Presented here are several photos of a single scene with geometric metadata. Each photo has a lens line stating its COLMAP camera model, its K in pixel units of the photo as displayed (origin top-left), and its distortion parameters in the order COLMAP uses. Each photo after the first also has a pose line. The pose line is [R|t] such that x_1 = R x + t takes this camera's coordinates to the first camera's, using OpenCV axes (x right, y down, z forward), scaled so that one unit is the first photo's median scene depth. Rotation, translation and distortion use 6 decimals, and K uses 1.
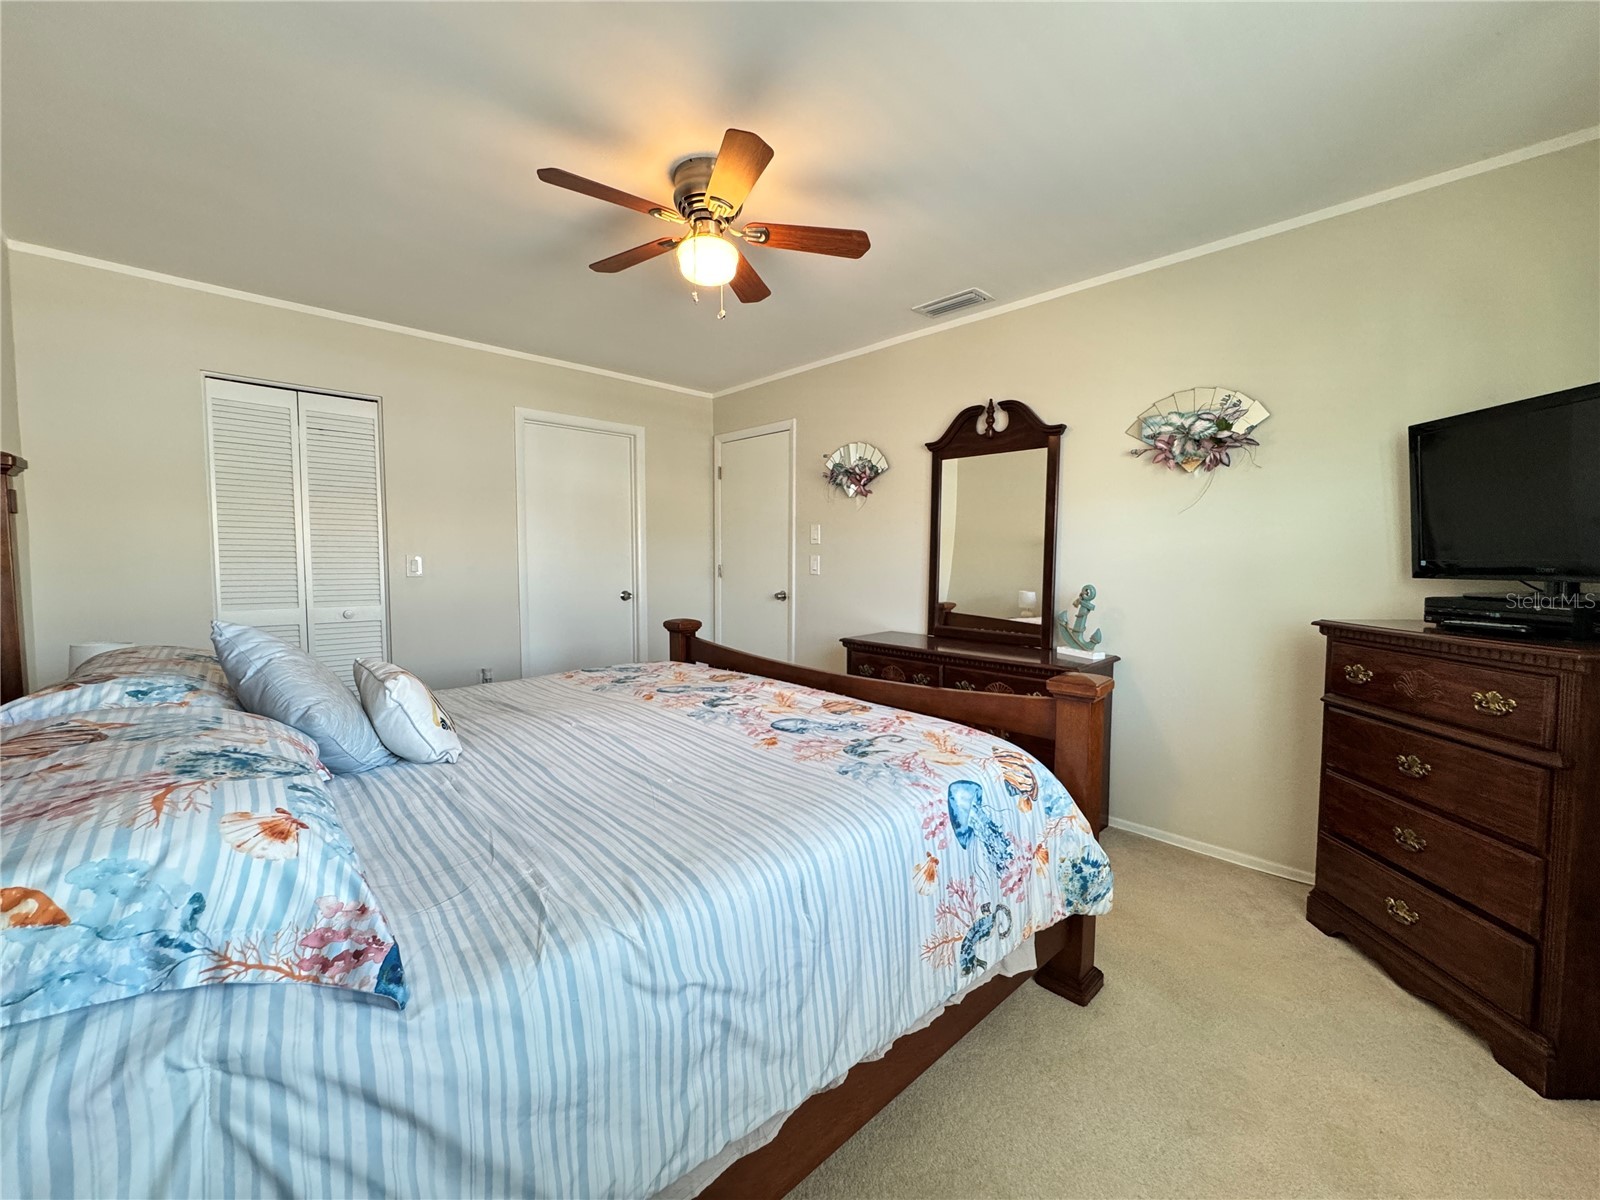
lens RADIAL K [[636.8, 0, 799.8], [0, 636.8, 598.1], [0, 0, 1]] dist [-0.005774, 0.000660]
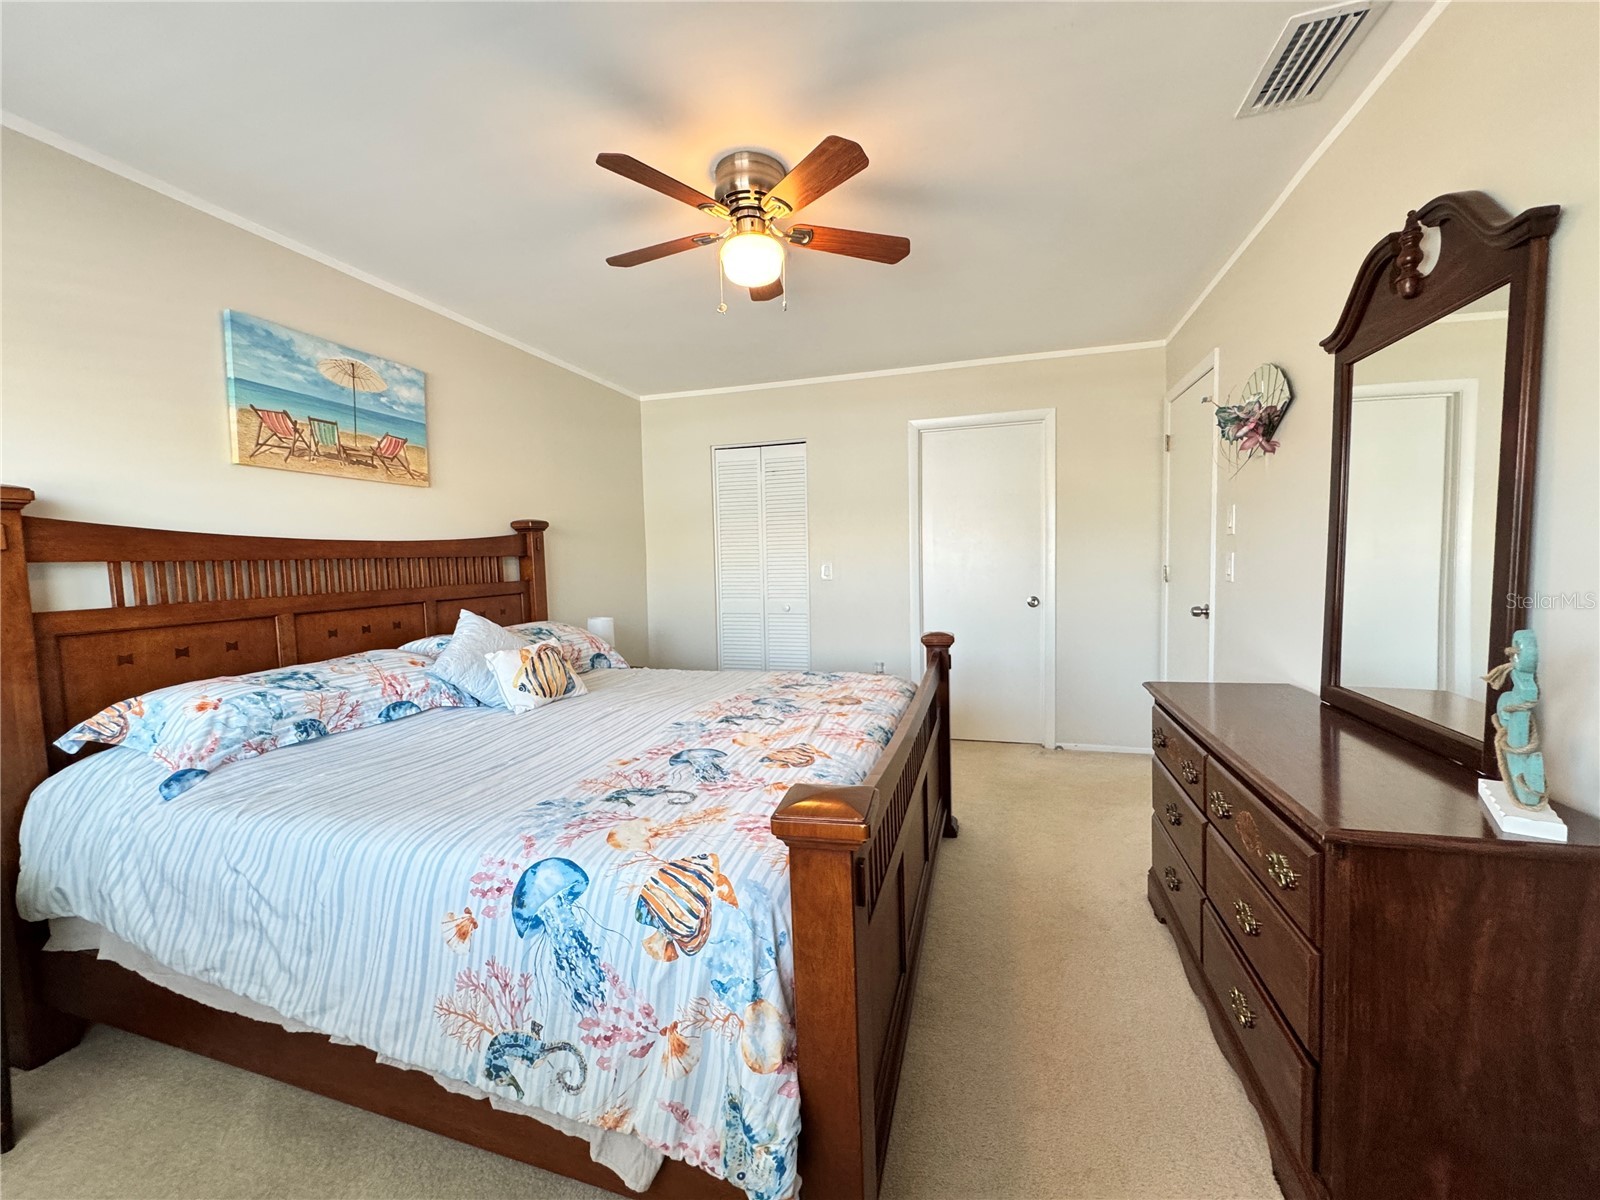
lens RADIAL K [[636.8, 0, 797.7], [0, 636.8, 597.2], [0, 0, 1]] dist [-0.005774, 0.000660]
pose [[0.493619, 0.035484, -0.868954, 1.052486], [-0.029695, 0.999272, 0.023937, -0.066429], [0.869171, 0.013988, 0.494314, 0.840092]]
